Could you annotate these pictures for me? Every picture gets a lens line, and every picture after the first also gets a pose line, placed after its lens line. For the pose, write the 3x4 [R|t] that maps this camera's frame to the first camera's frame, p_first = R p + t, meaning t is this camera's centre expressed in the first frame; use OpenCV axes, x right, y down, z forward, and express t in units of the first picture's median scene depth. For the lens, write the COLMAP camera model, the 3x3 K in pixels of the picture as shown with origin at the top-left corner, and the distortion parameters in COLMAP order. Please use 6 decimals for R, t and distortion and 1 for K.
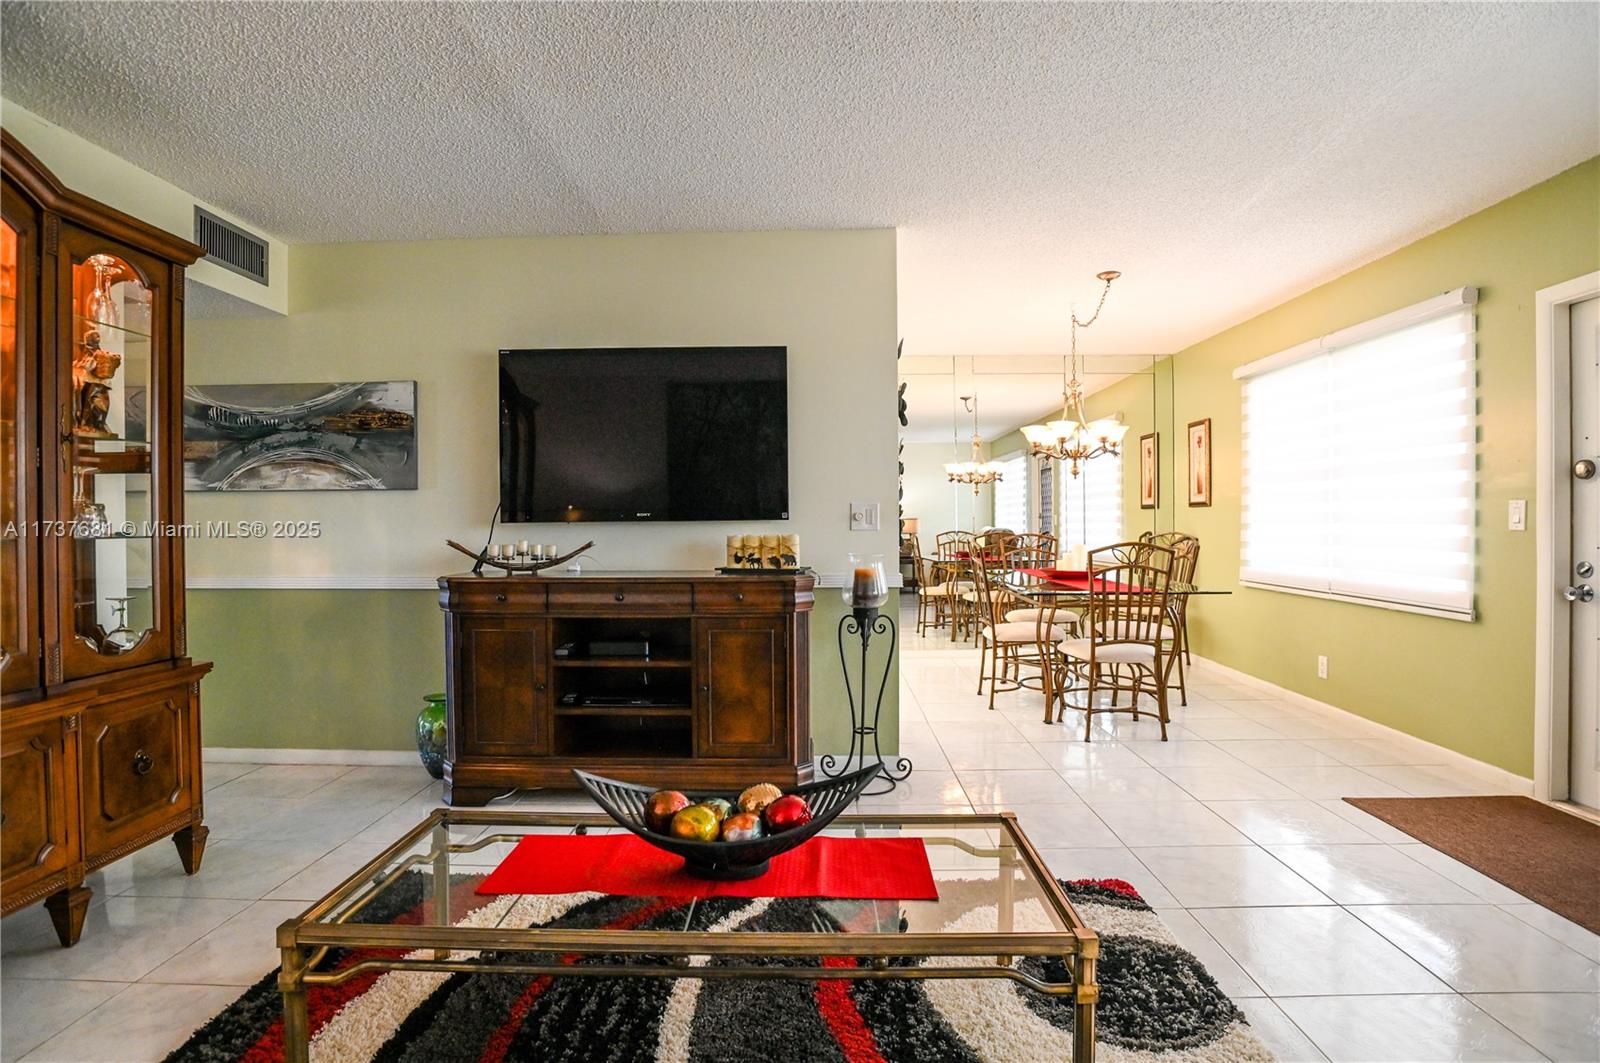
lens RADIAL K [[800.2, 0, 802.6], [0, 800.2, 530.7], [0, 0, 1]] dist [-0.042510, 0.001731]
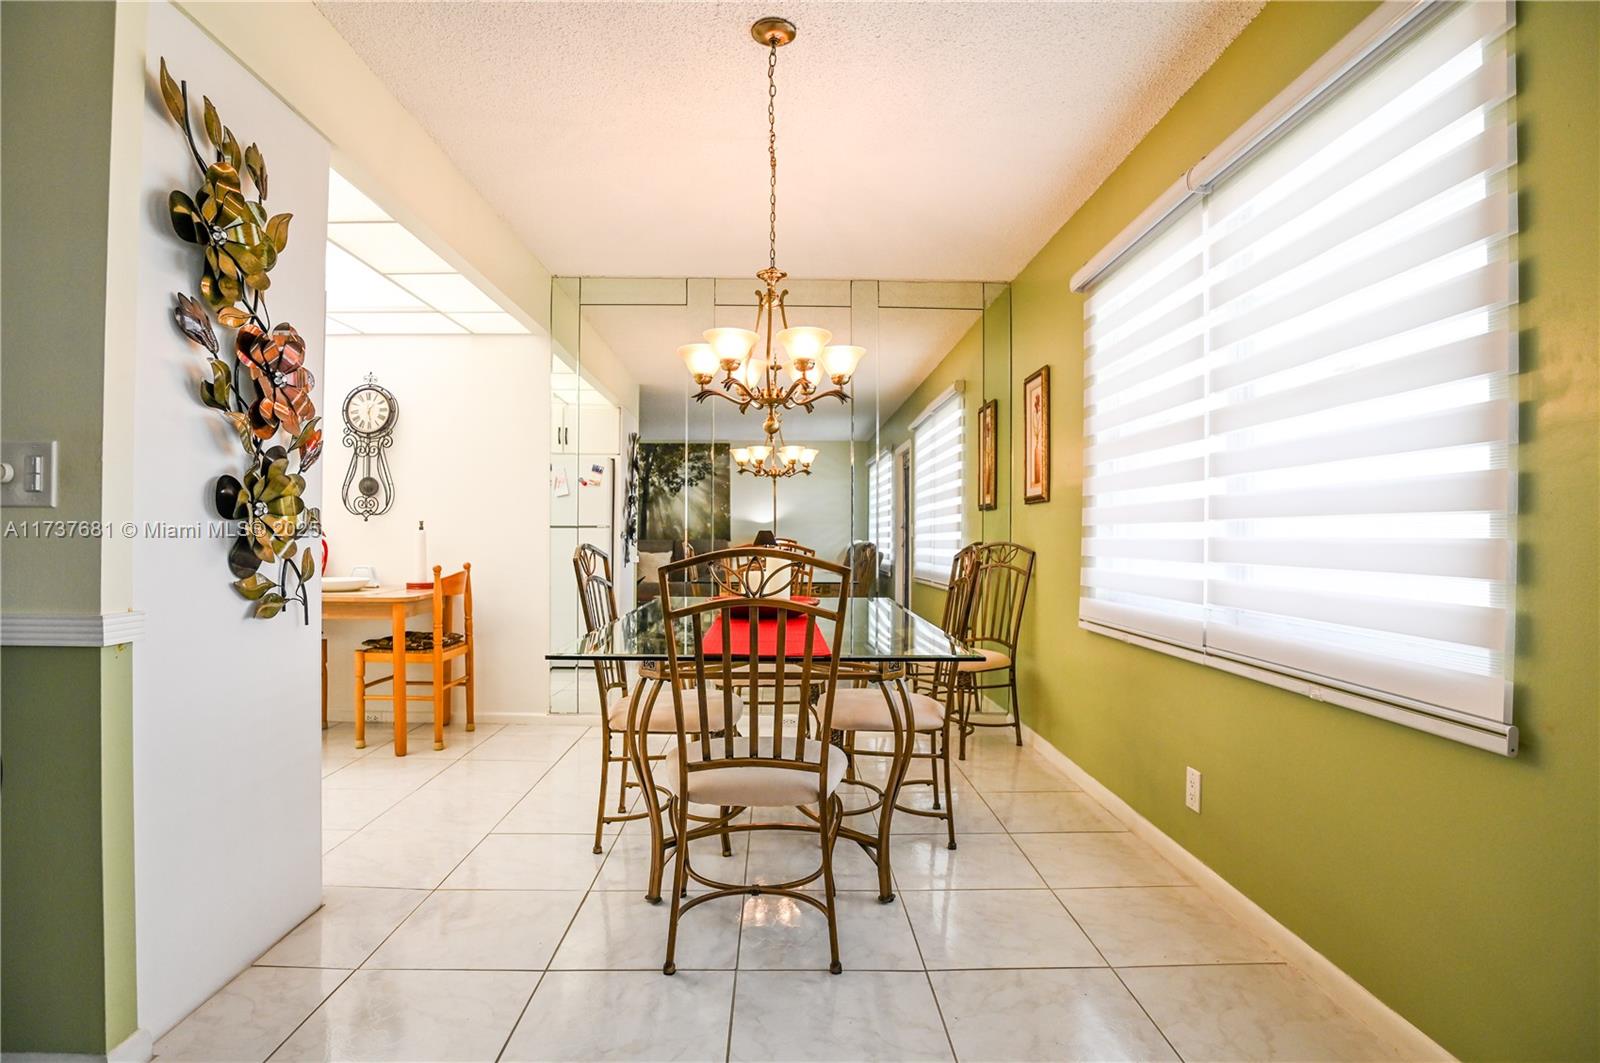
lens RADIAL K [[800.2, 0, 786.8], [0, 800.2, 537.9], [0, 0, 1]] dist [-0.042510, 0.001731]
pose [[0.999257, 0.011544, 0.036759, 0.456375], [-0.011076, 0.999855, -0.012926, 0.015260], [-0.036903, 0.012510, 0.999241, 0.590747]]
